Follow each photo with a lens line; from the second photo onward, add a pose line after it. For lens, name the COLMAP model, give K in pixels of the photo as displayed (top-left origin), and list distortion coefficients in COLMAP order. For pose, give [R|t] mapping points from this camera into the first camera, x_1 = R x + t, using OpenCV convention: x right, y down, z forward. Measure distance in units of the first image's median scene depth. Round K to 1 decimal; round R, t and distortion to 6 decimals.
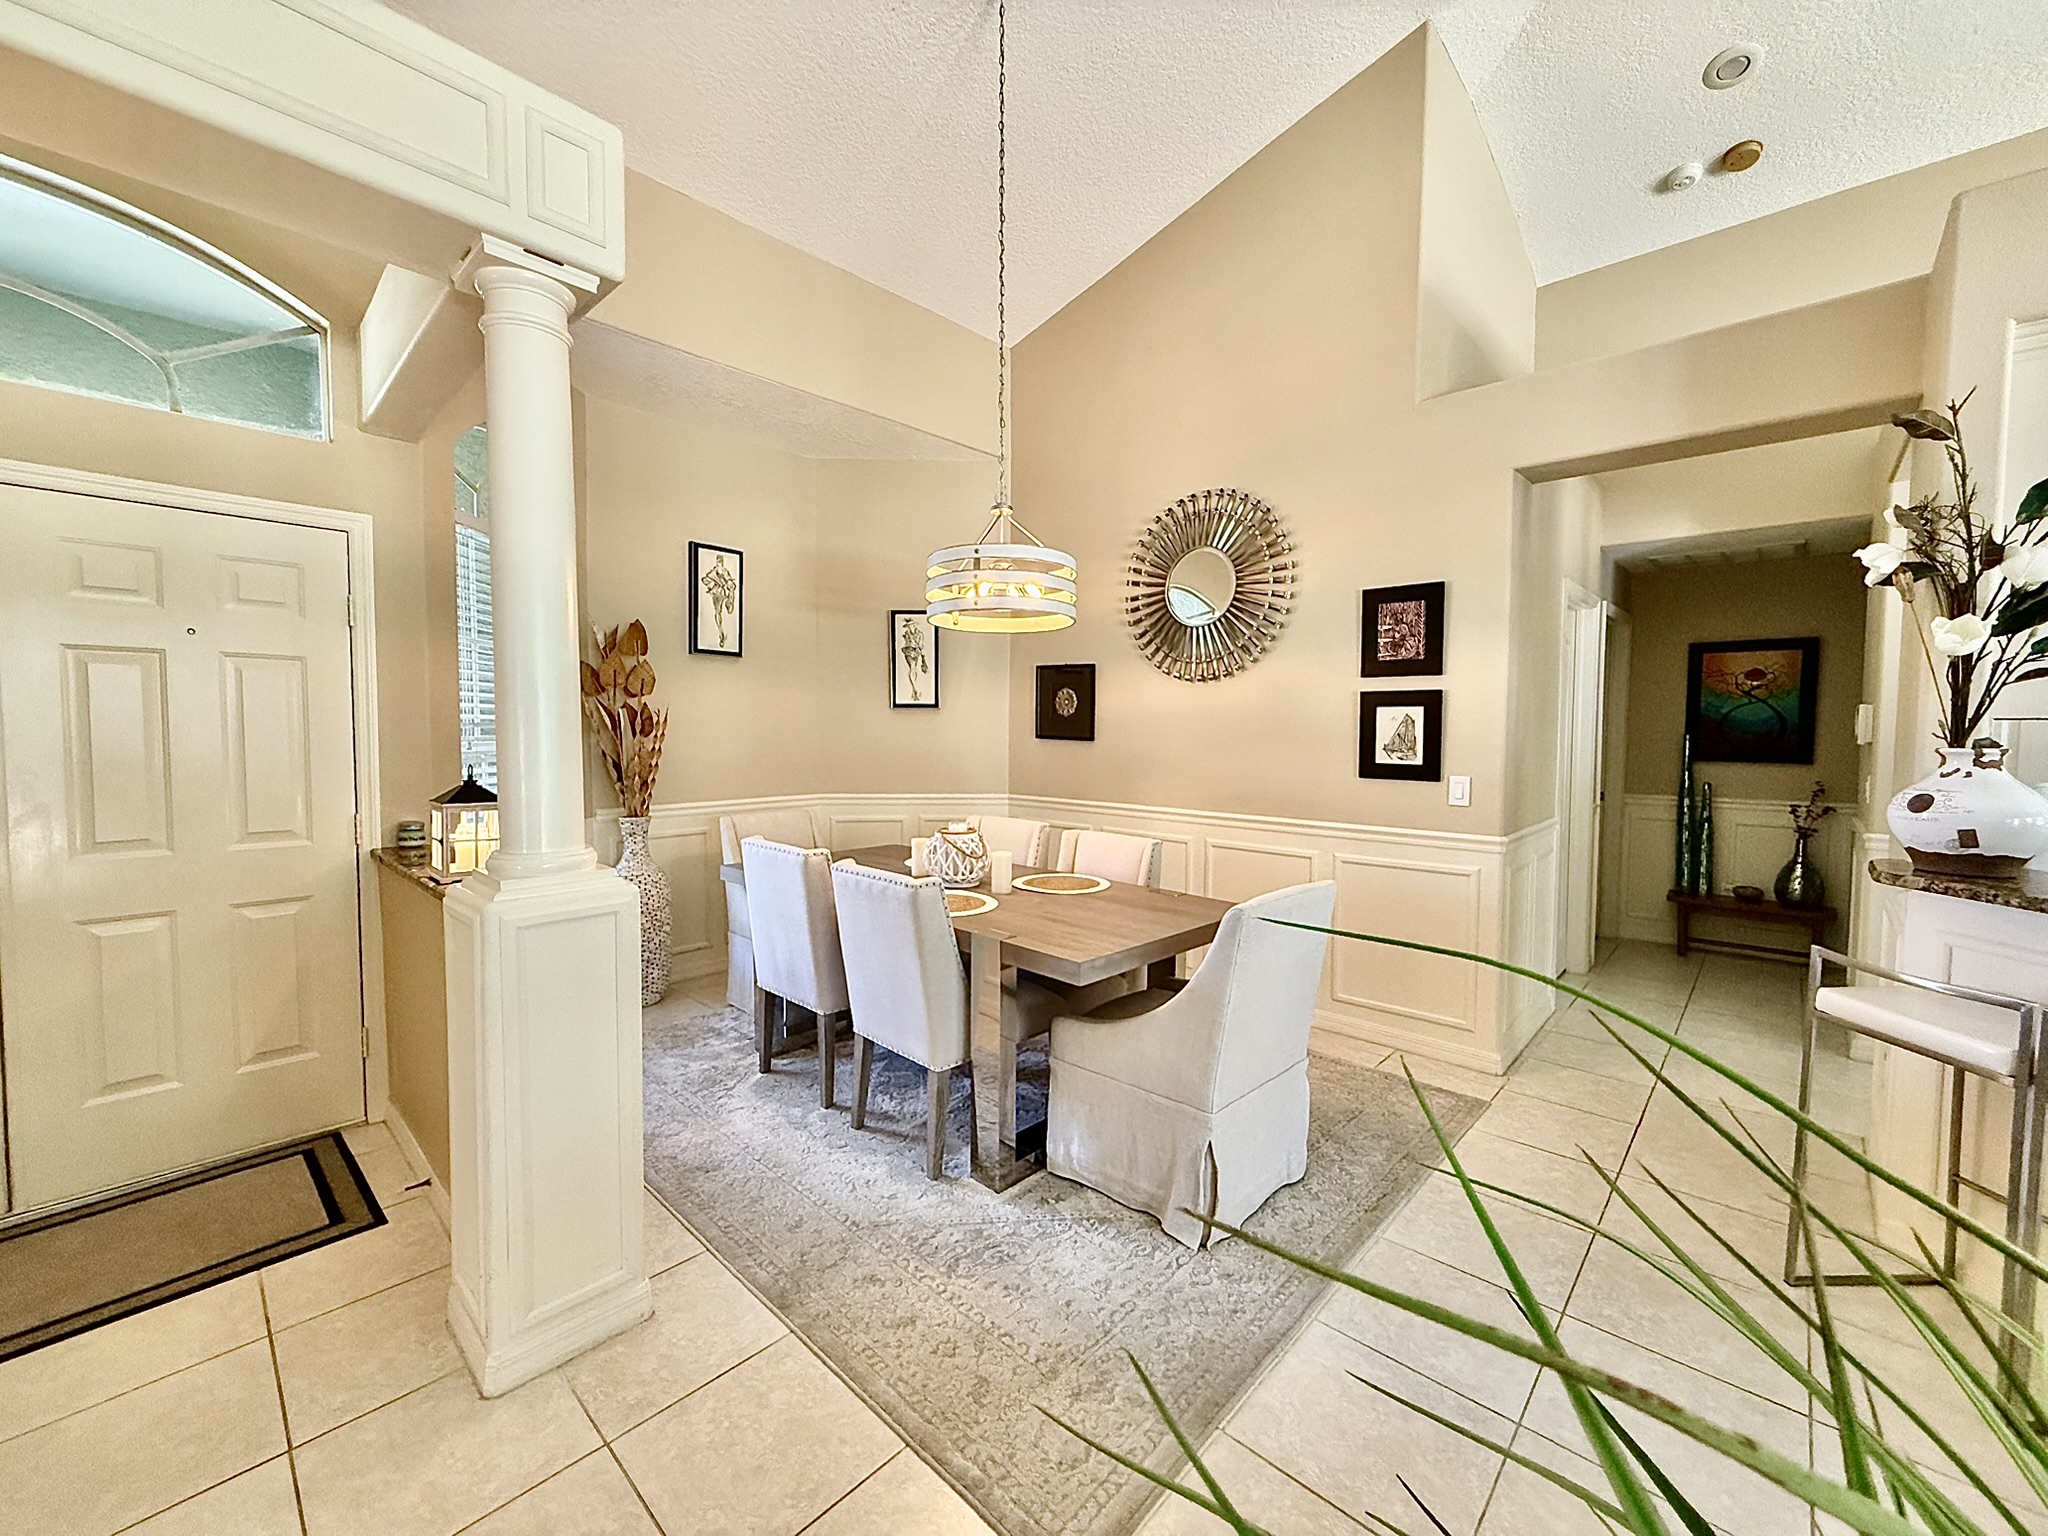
lens RADIAL K [[820.2, 0, 1027.2], [0, 820.2, 770.3], [0, 0, 1]] dist [0.000422, -0.000326]
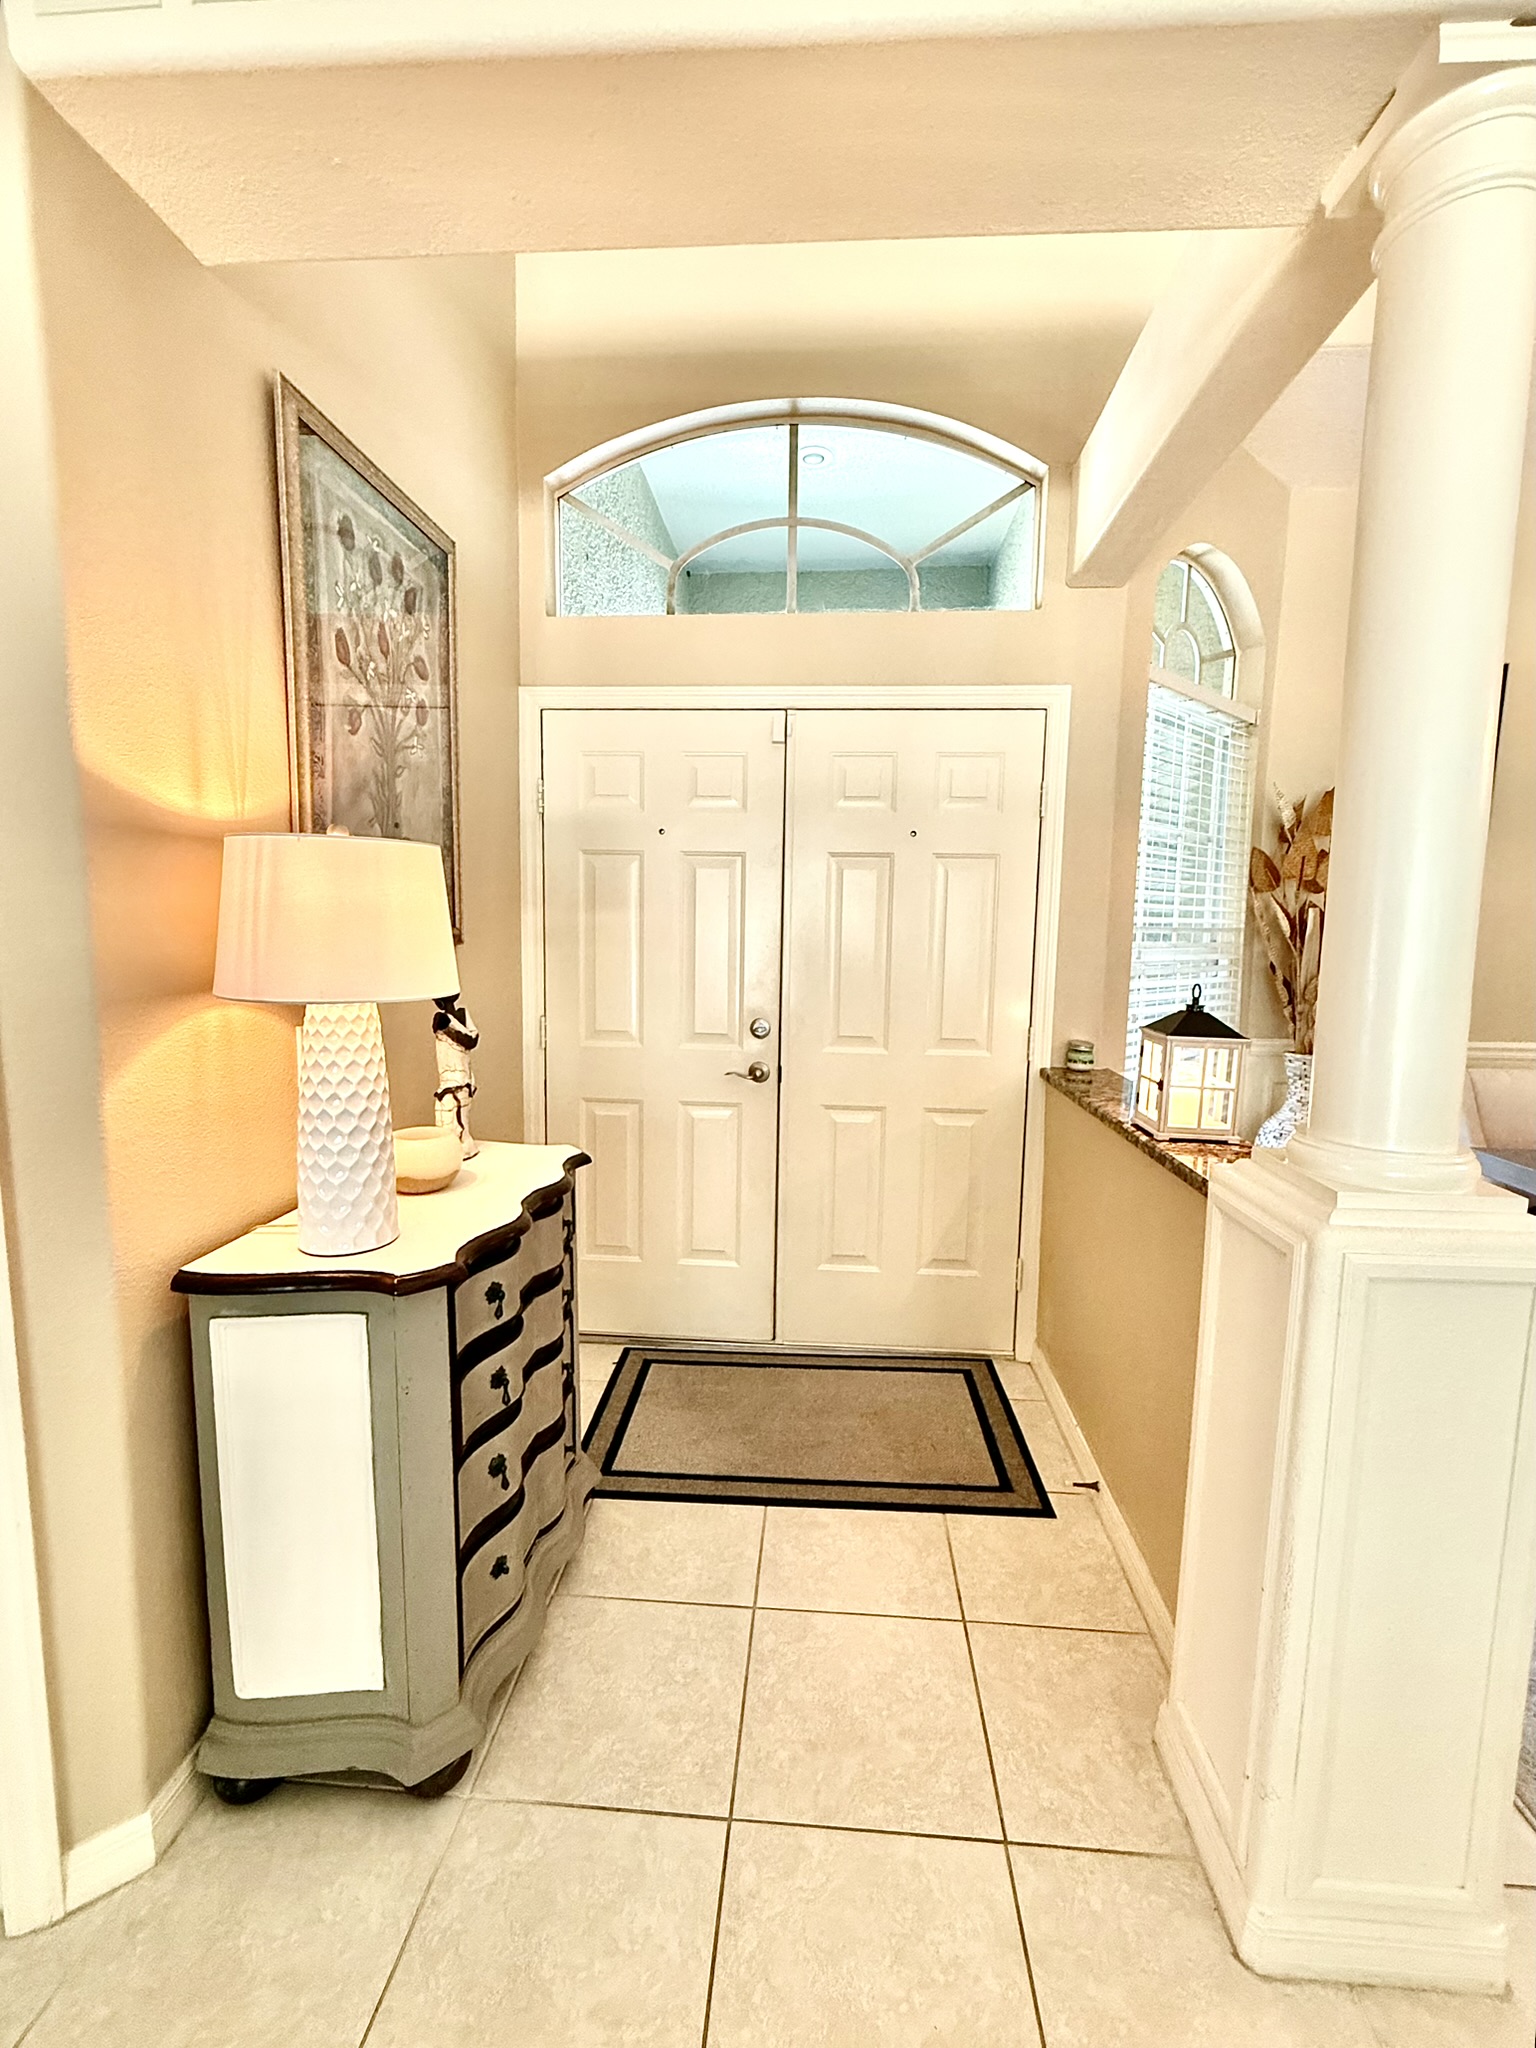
lens RADIAL K [[820.2, 0, 768.0], [0, 820.2, 1024.0], [0, 0, 1]] dist [0.000422, -0.000326]
pose [[0.637503, 0.094968, -0.764572, -0.333365], [-0.048903, 0.995361, 0.082859, -0.012272], [0.768894, -0.015434, 0.639190, 0.213167]]
